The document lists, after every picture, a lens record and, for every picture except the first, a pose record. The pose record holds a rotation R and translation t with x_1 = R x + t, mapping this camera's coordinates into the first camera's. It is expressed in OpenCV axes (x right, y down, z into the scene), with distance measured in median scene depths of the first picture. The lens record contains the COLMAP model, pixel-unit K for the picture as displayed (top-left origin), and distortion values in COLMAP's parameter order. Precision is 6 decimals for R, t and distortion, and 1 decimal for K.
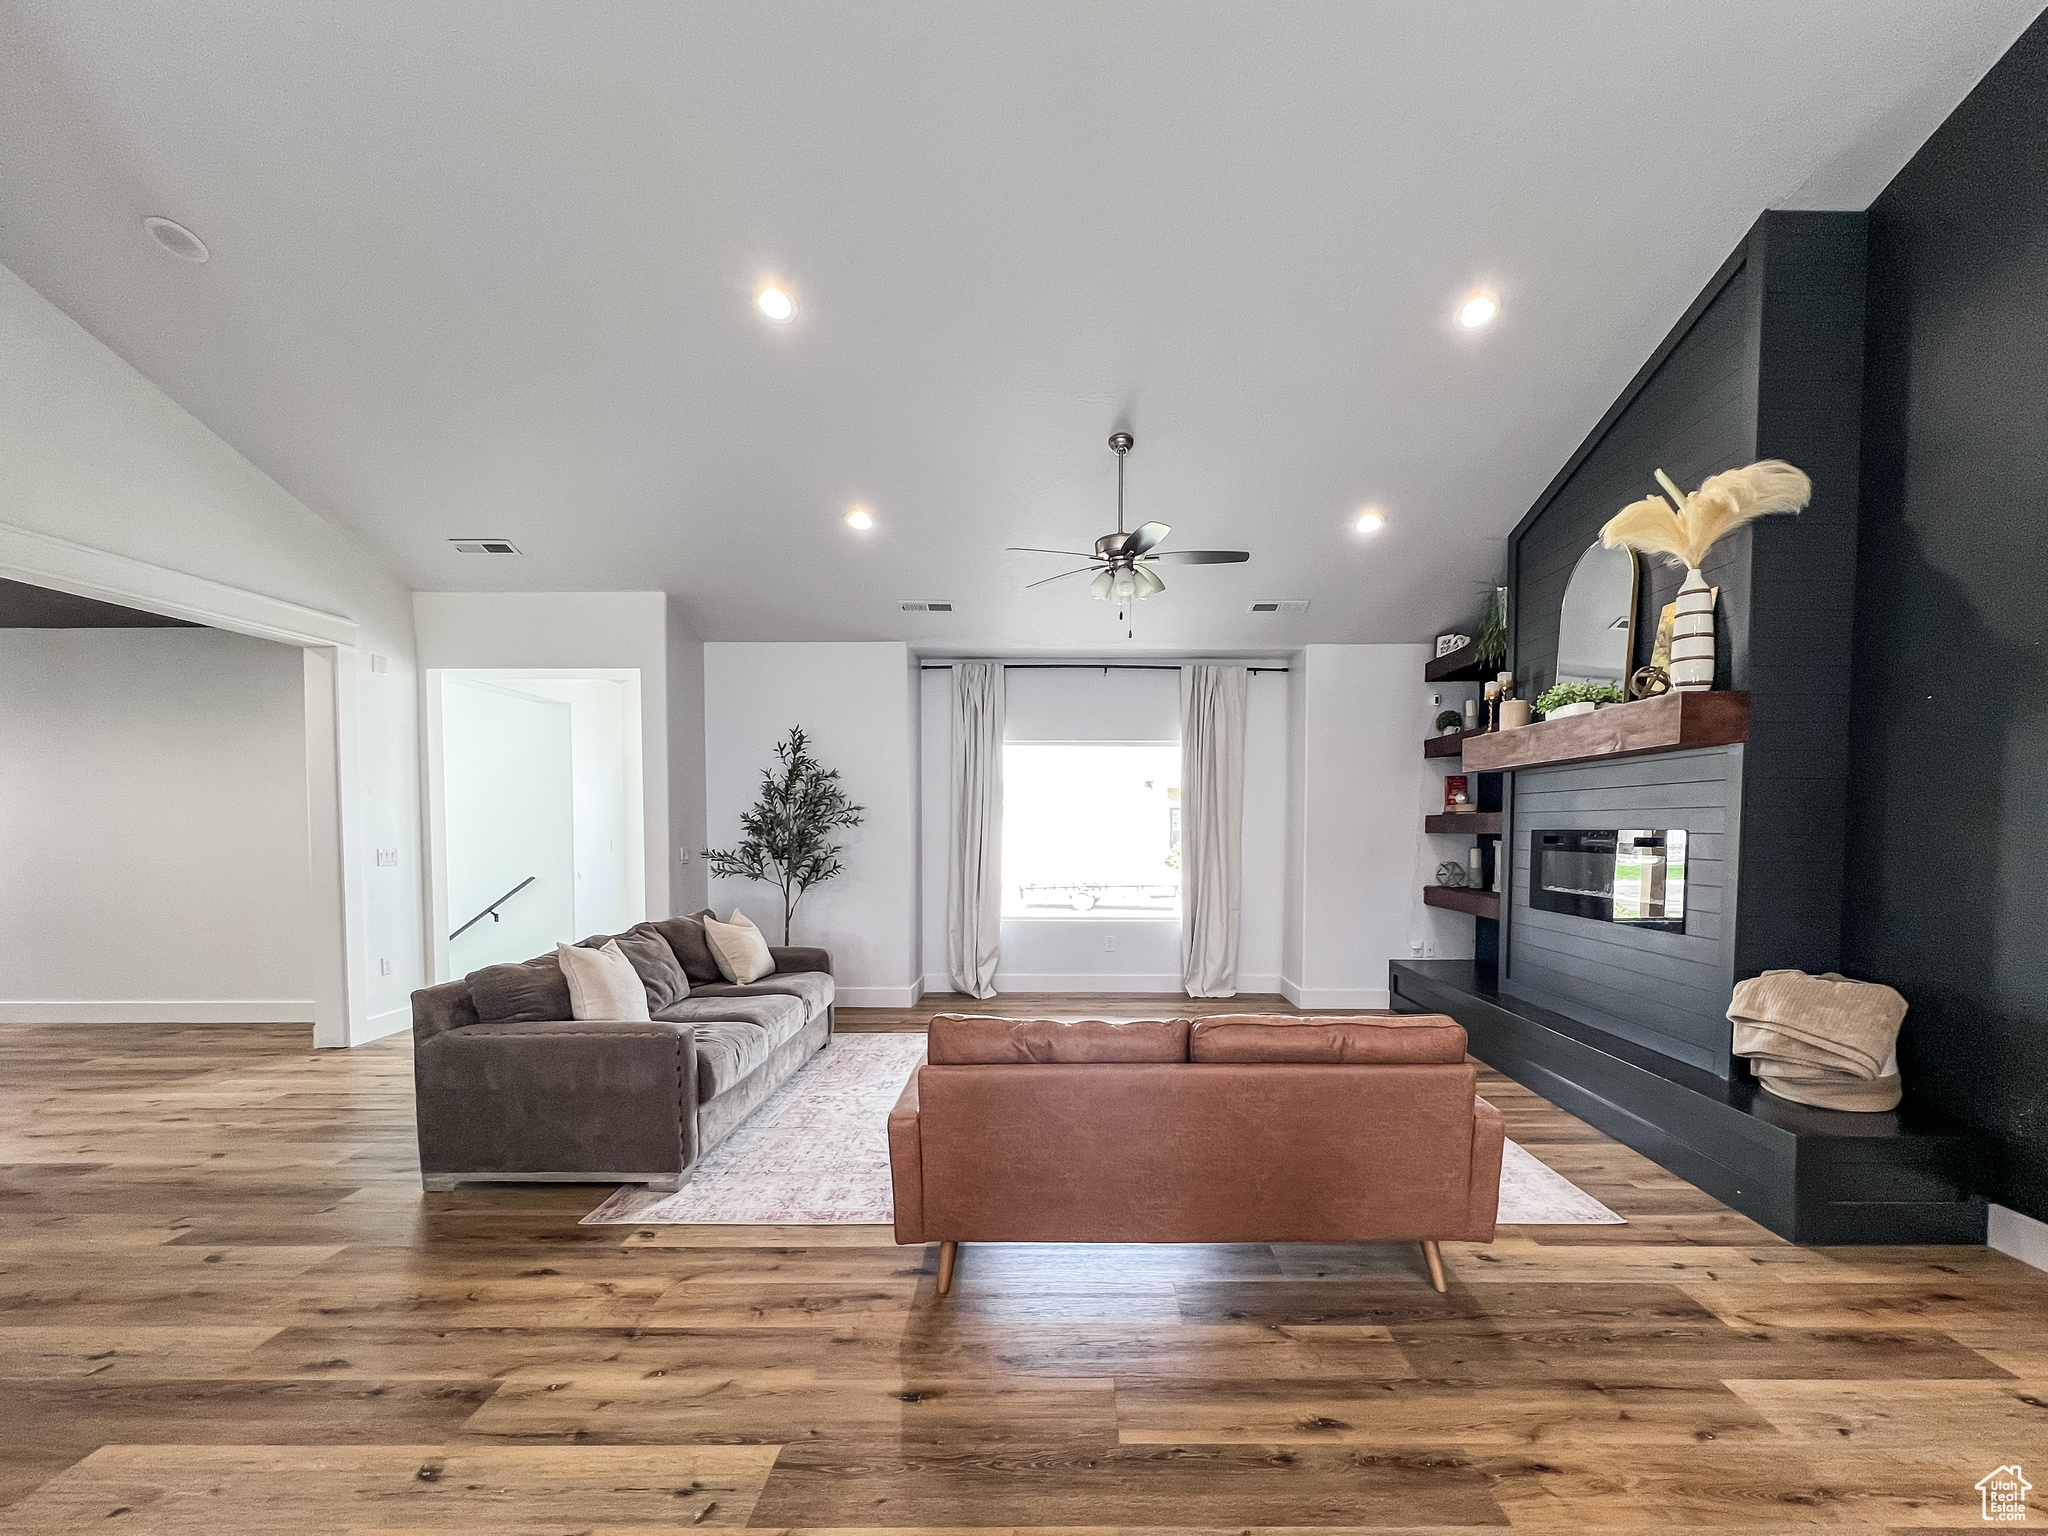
lens RADIAL K [[866.3, 0, 1074.4], [0, 866.3, 853.5], [0, 0, 1]] dist [-0.002169, 0.001168]
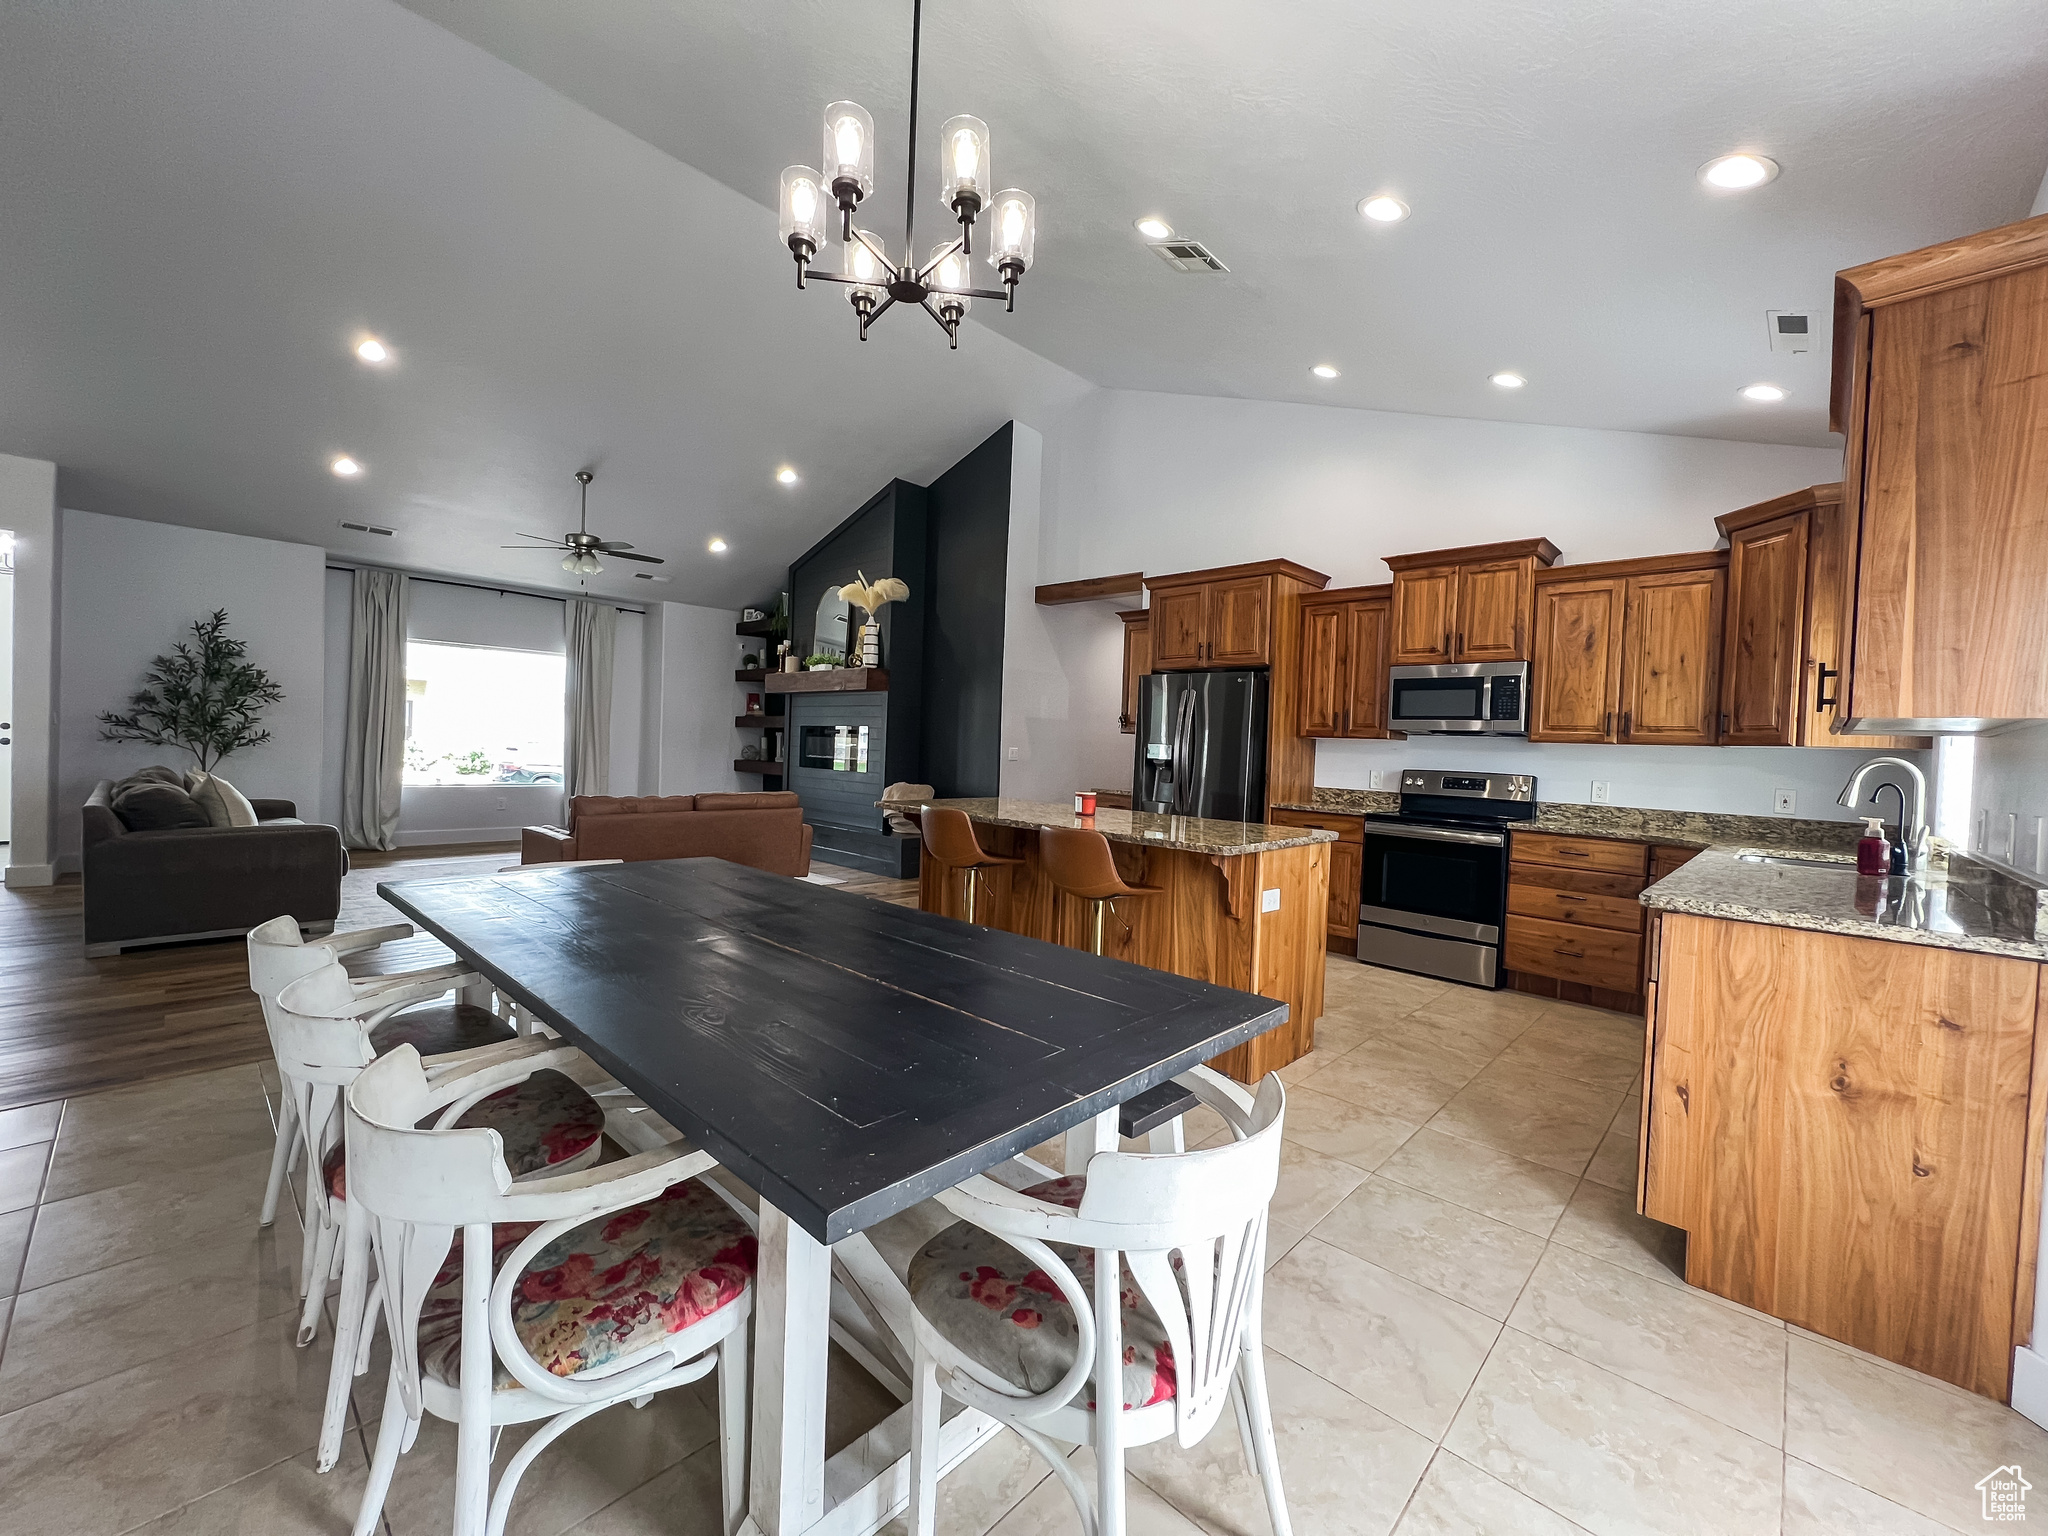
lens RADIAL K [[824.4, 0, 1022.2], [0, 824.4, 756.0], [0, 0, 1]] dist [-0.002678, 0.001490]
pose [[0.693164, 0.013064, 0.720662, -0.588035], [-0.009858, 0.999914, -0.008644, 0.066894], [-0.720713, -0.001113, 0.693233, -0.818992]]
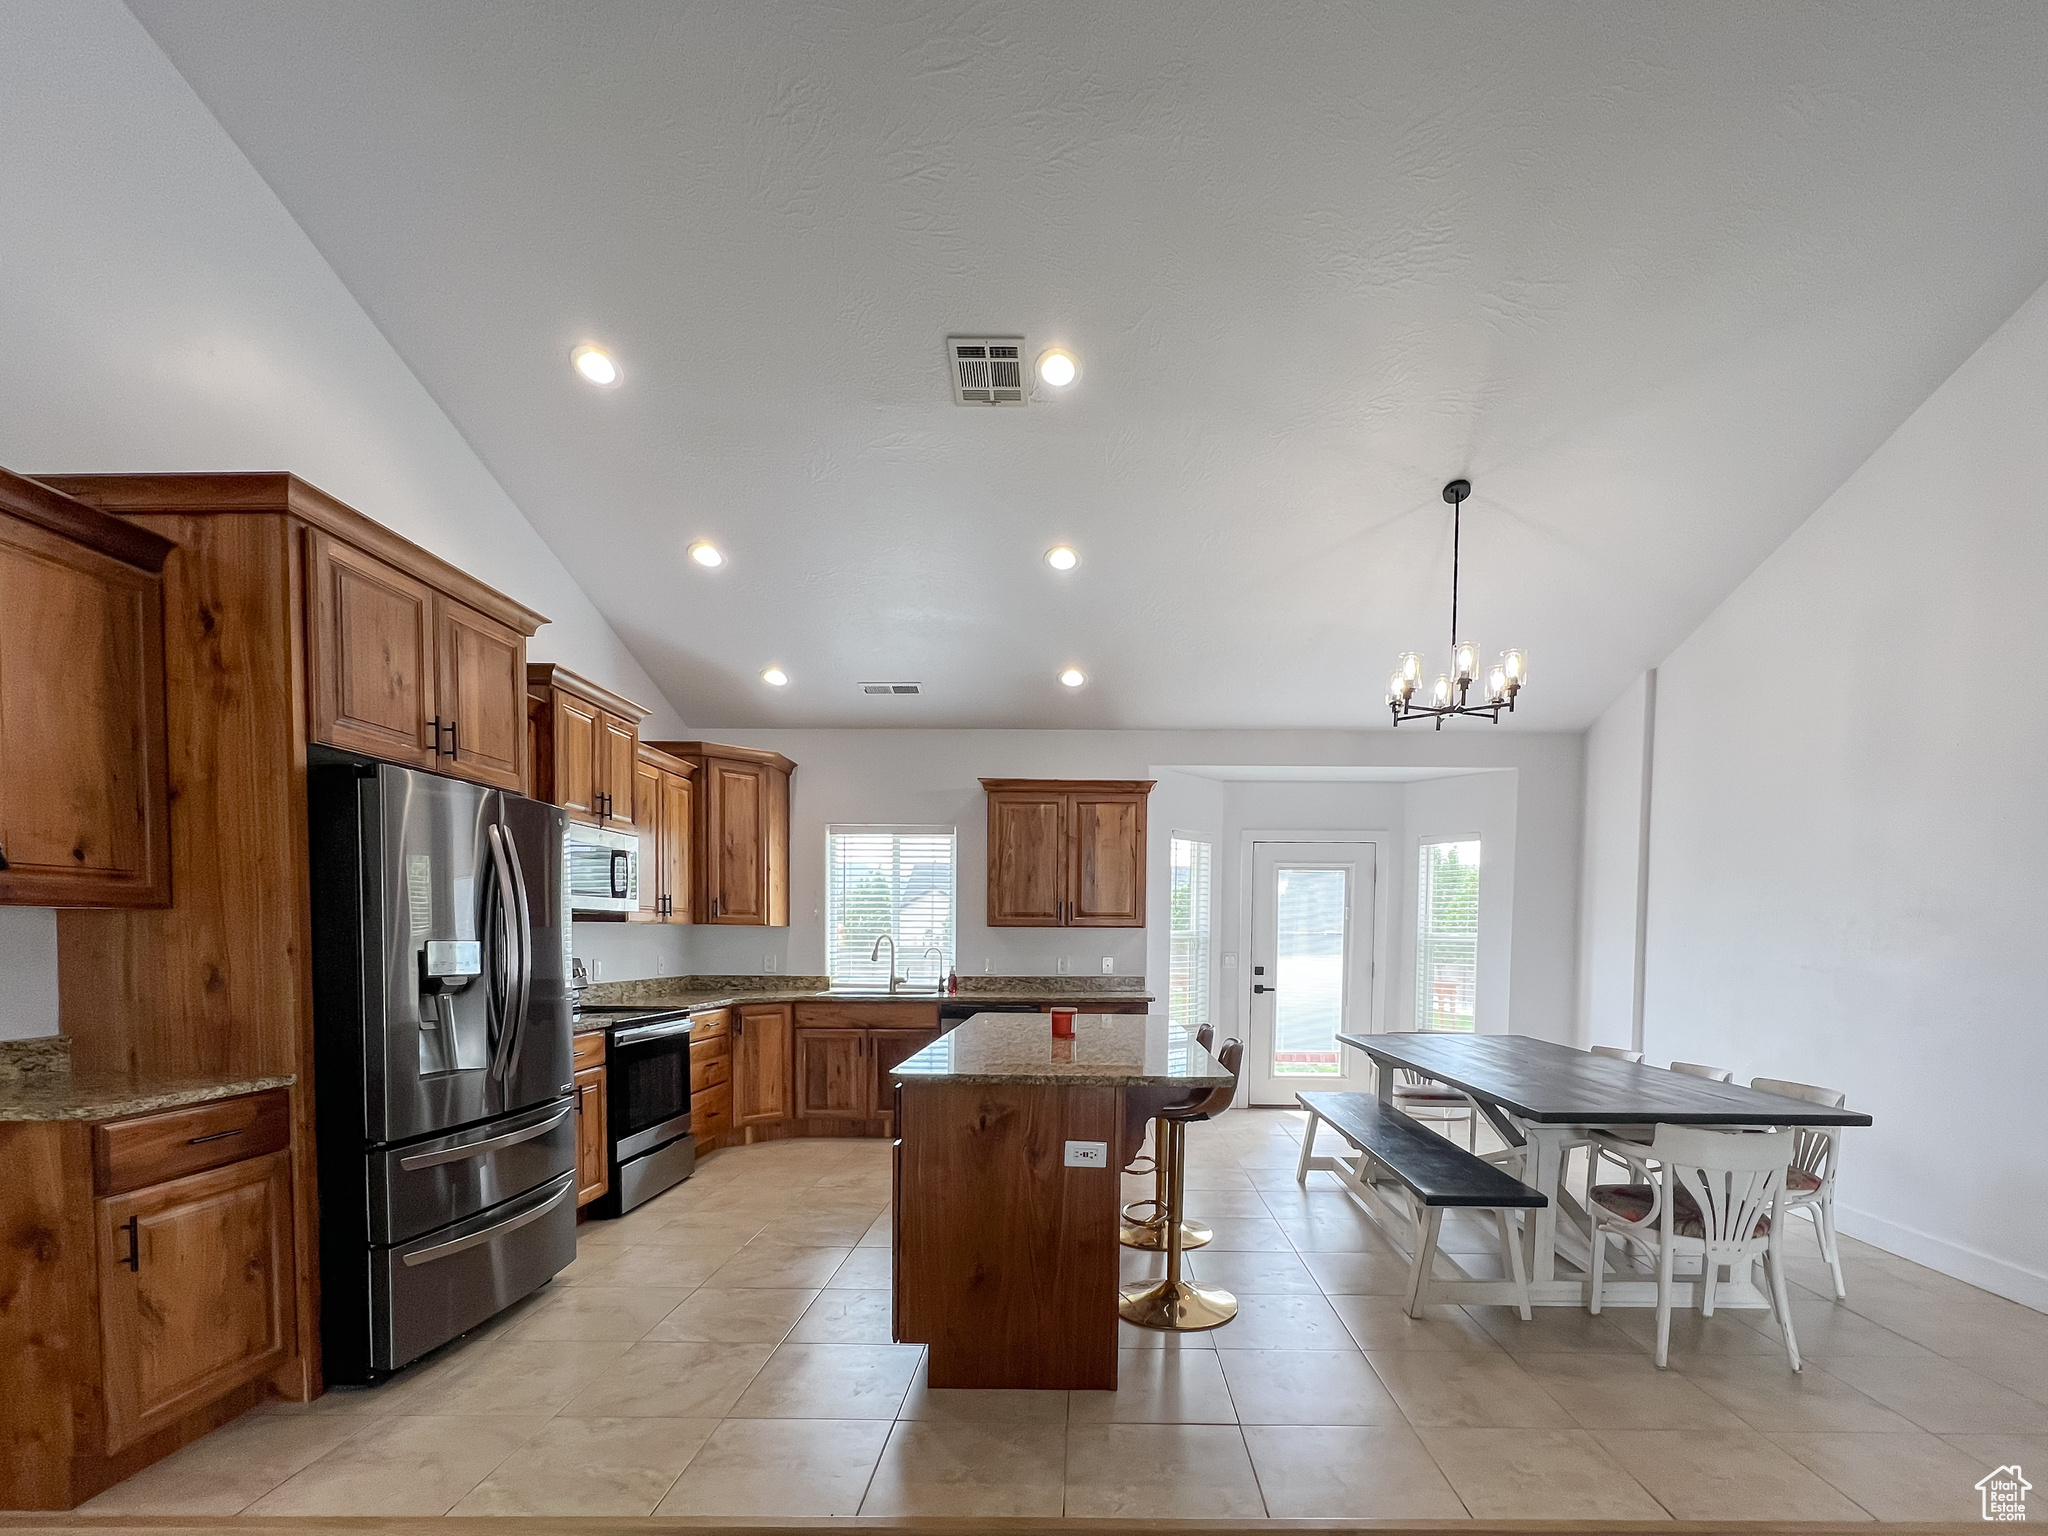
lens RADIAL K [[909.4, 0, 1081.2], [0, 909.4, 967.4], [0, 0, 1]] dist [-0.002396, 0.001061]
pose [[-0.999782, -0.008251, 0.019166, 0.198608], [-0.006920, 0.997627, 0.068498, -0.004018], [-0.019686, 0.068350, -0.997467, 0.809419]]
